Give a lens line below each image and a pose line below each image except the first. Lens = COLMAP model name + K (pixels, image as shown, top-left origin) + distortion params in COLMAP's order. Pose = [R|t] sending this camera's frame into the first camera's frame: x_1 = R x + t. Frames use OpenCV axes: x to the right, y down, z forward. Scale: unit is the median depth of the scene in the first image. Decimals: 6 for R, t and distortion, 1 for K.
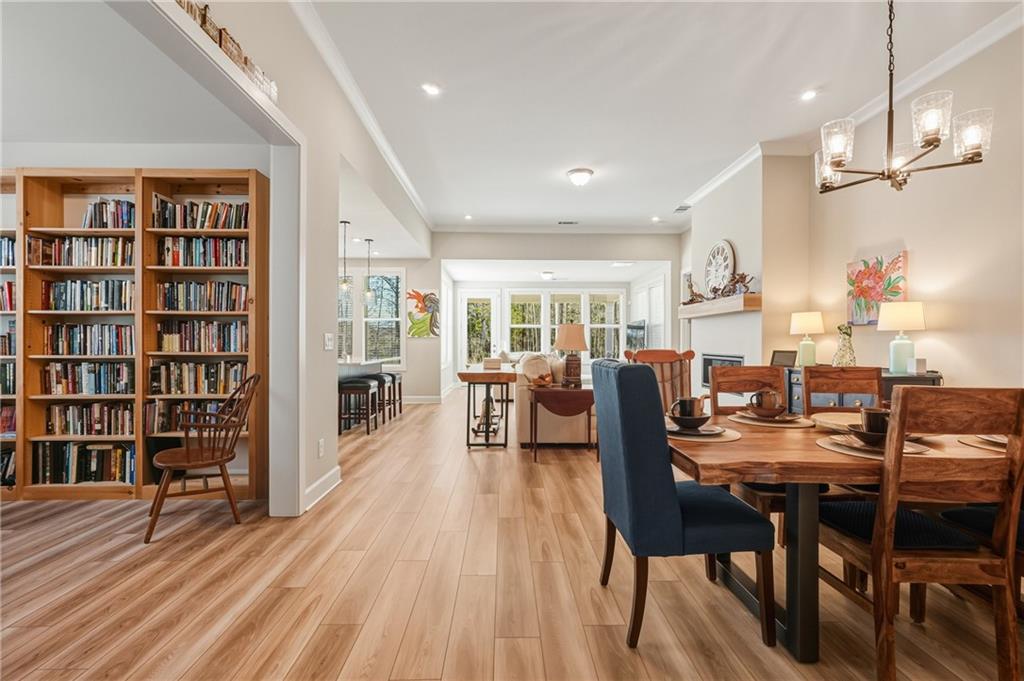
lens RADIAL K [[451.3, 0, 512.0], [0, 451.3, 340.5], [0, 0, 1]] dist [-0.010355, 0.005867]
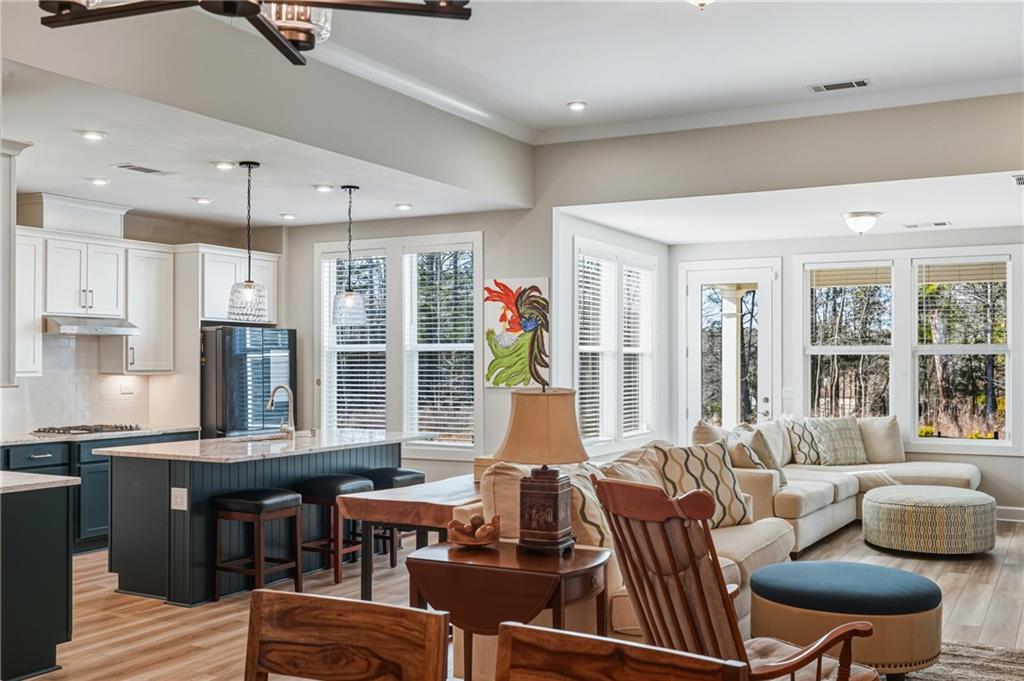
lens RADIAL K [[1028.3, 0, 511.8], [0, 1028.3, 367.3], [0, 0, 1]] dist [0.024636, 0.015837]
pose [[0.866882, 0.004467, -0.498493, 0.316528], [0.000856, 0.999945, 0.010451, -0.038867], [0.498512, -0.009486, 0.866831, 0.128668]]
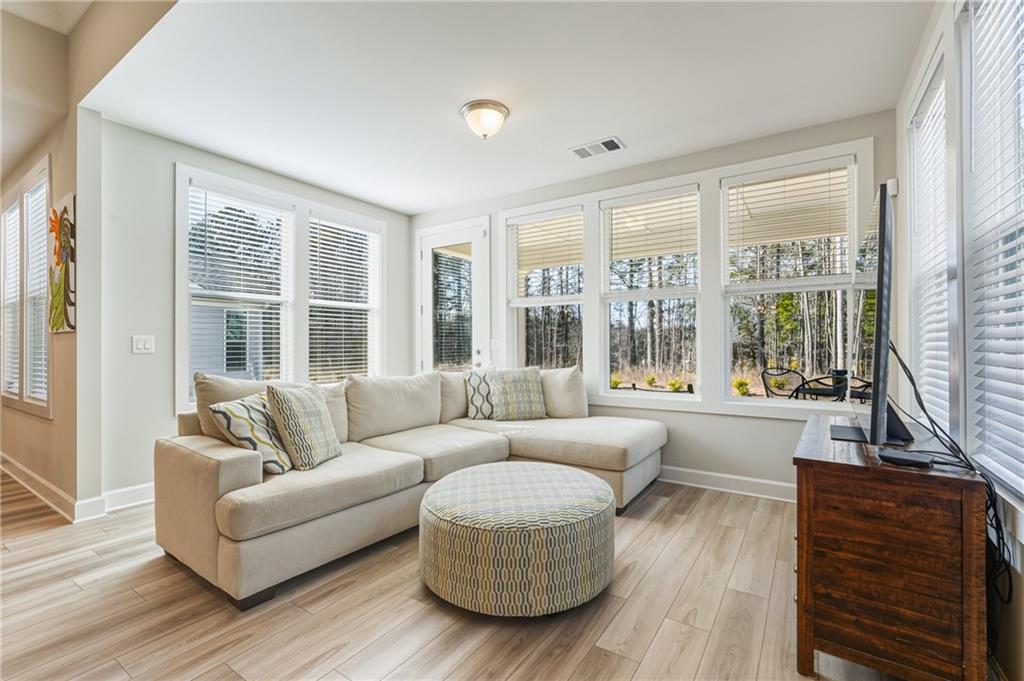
lens RADIAL K [[451.3, 0, 512.0], [0, 451.3, 340.5], [0, 0, 1]] dist [-0.010355, 0.005867]
pose [[0.820407, -0.005812, -0.571750, 0.327120], [0.004401, 0.999983, -0.003850, 0.003716], [0.571763, 0.000642, 0.820419, 0.951635]]
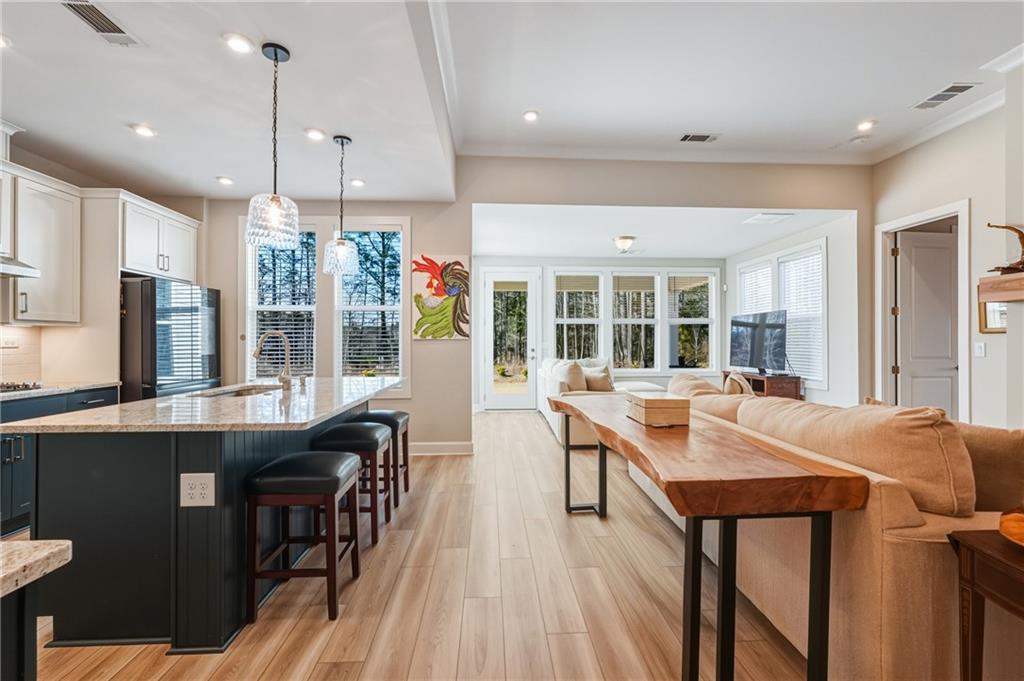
lens RADIAL K [[451.2, 0, 512.0], [0, 451.2, 340.5], [0, 0, 1]] dist [-0.019686, 0.010770]
pose [[0.999479, -0.001521, 0.032227, -0.130885], [0.001421, 0.999994, 0.003127, -0.007160], [-0.032232, -0.003080, 0.999476, 0.443936]]
